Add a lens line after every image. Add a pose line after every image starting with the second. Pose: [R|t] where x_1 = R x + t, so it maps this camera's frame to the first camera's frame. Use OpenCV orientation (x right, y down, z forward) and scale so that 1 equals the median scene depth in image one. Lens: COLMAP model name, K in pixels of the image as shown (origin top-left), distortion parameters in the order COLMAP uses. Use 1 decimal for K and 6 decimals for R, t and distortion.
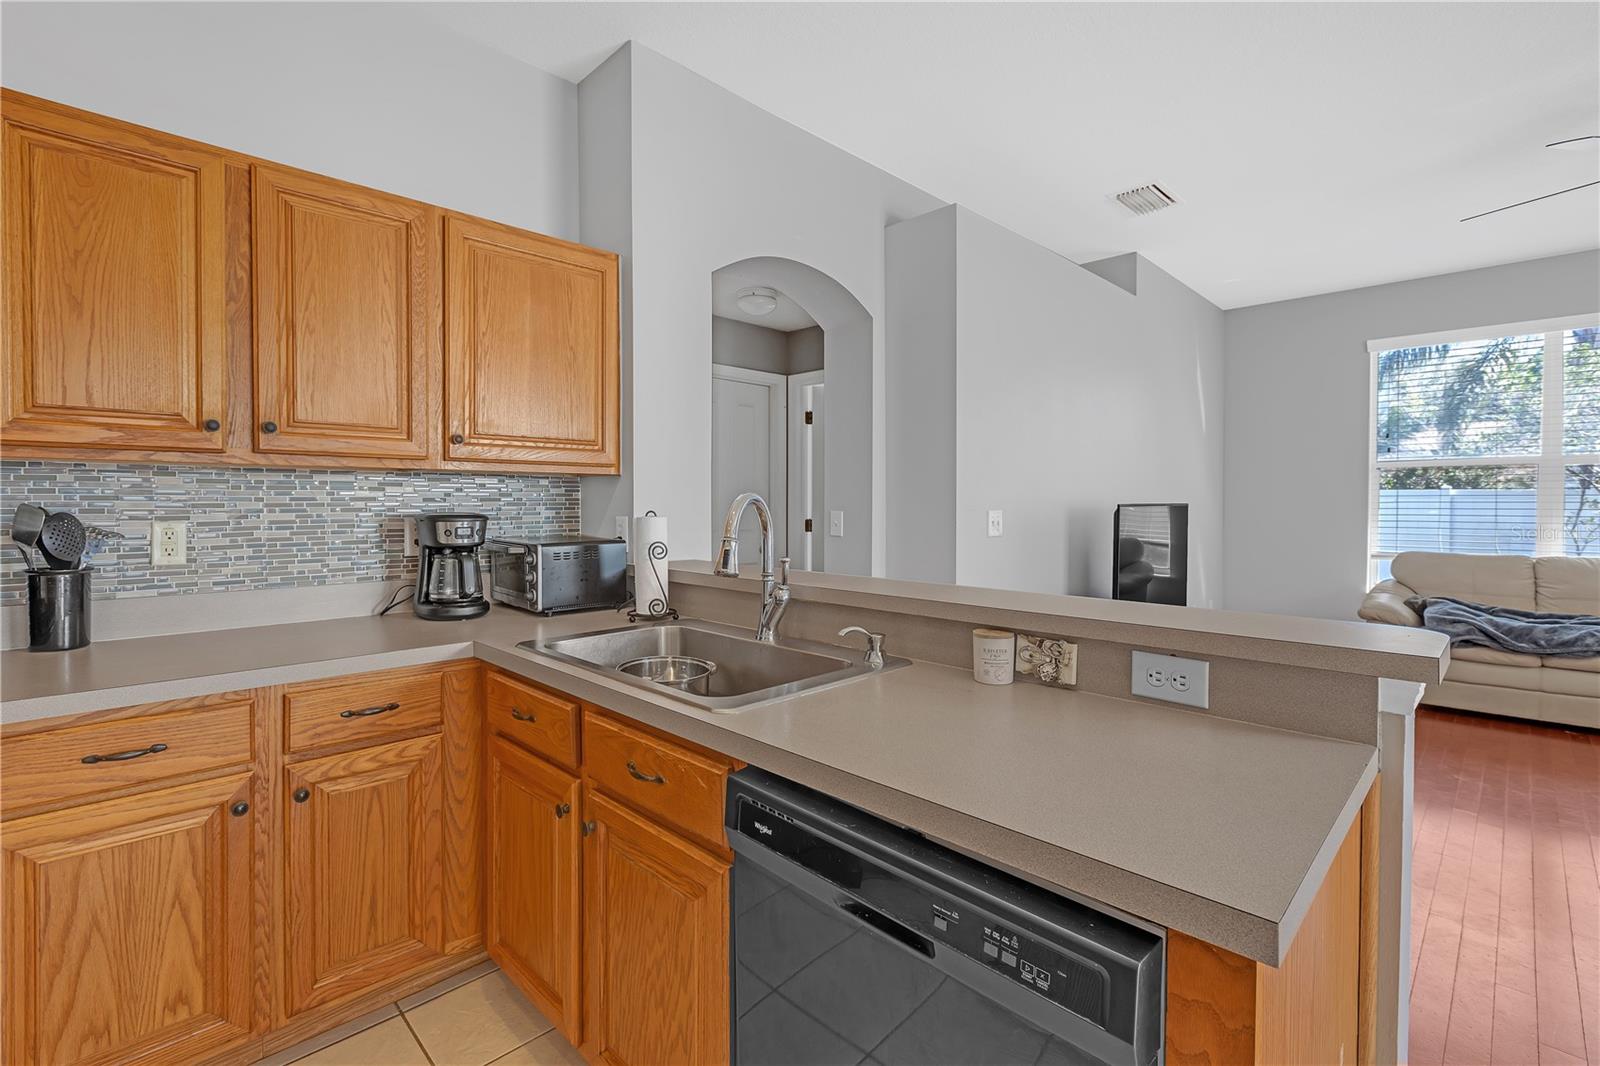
lens RADIAL K [[742.9, 0, 781.3], [0, 742.9, 507.2], [0, 0, 1]] dist [0.001853, -0.000066]
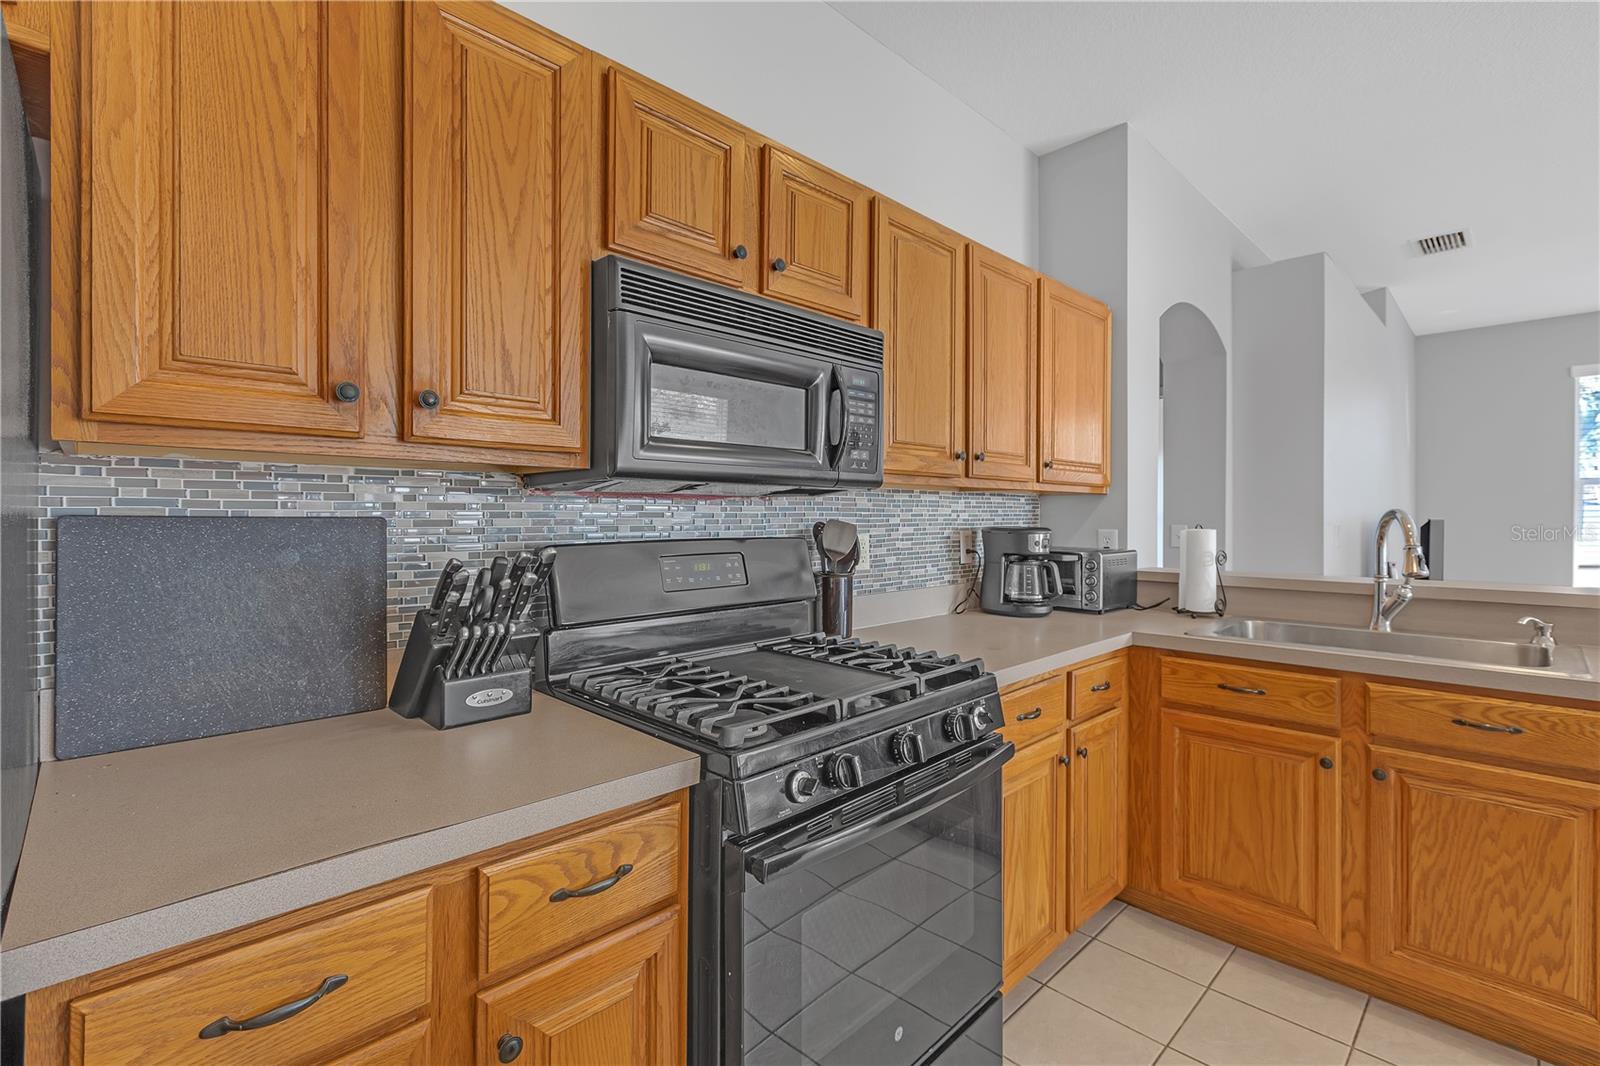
lens RADIAL K [[735.9, 0, 764.0], [0, 735.9, 518.0], [0, 0, 1]] dist [-0.002591, -0.001441]
pose [[0.999689, -0.002922, -0.024754, -0.805532], [0.002743, 0.999970, -0.007276, 0.001243], [0.024775, 0.007205, 0.999667, -0.175124]]
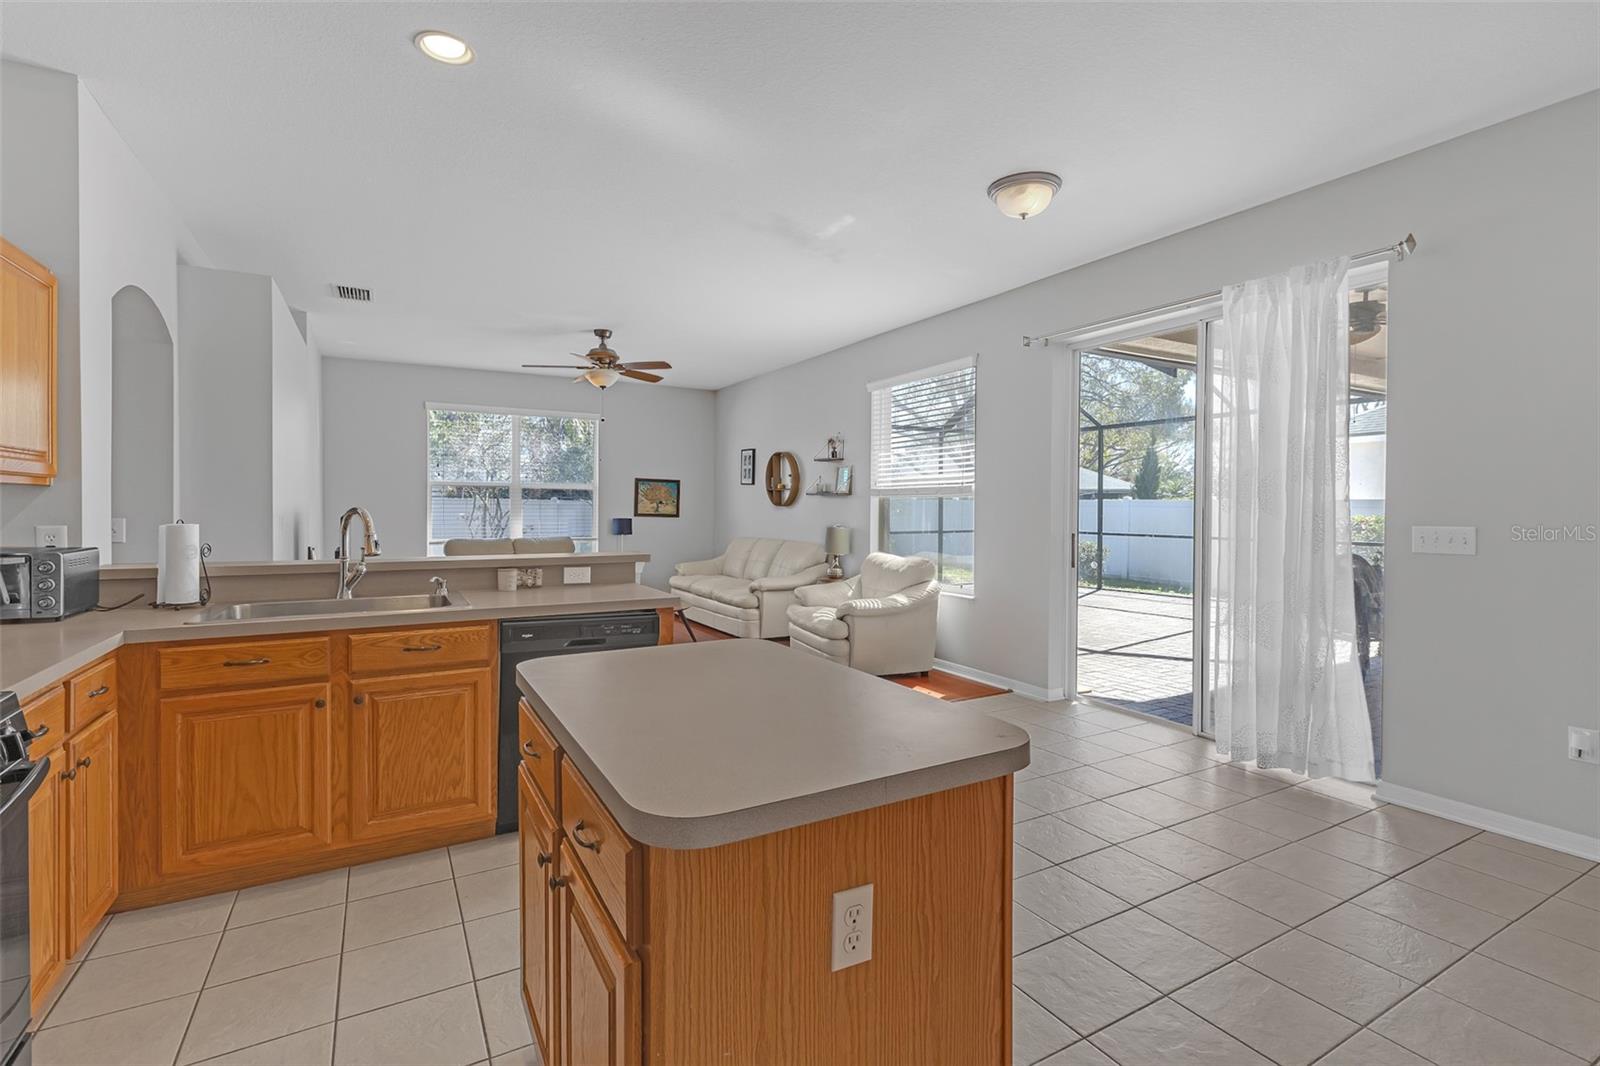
lens RADIAL K [[724.5, 0, 836.0], [0, 724.5, 514.6], [0, 0, 1]] dist [0.000440, 0.000102]
pose [[0.221698, -0.010700, 0.975057, -1.054823], [0.003865, 0.999942, 0.010094, -0.010607], [-0.975108, 0.001531, 0.221727, -0.299834]]
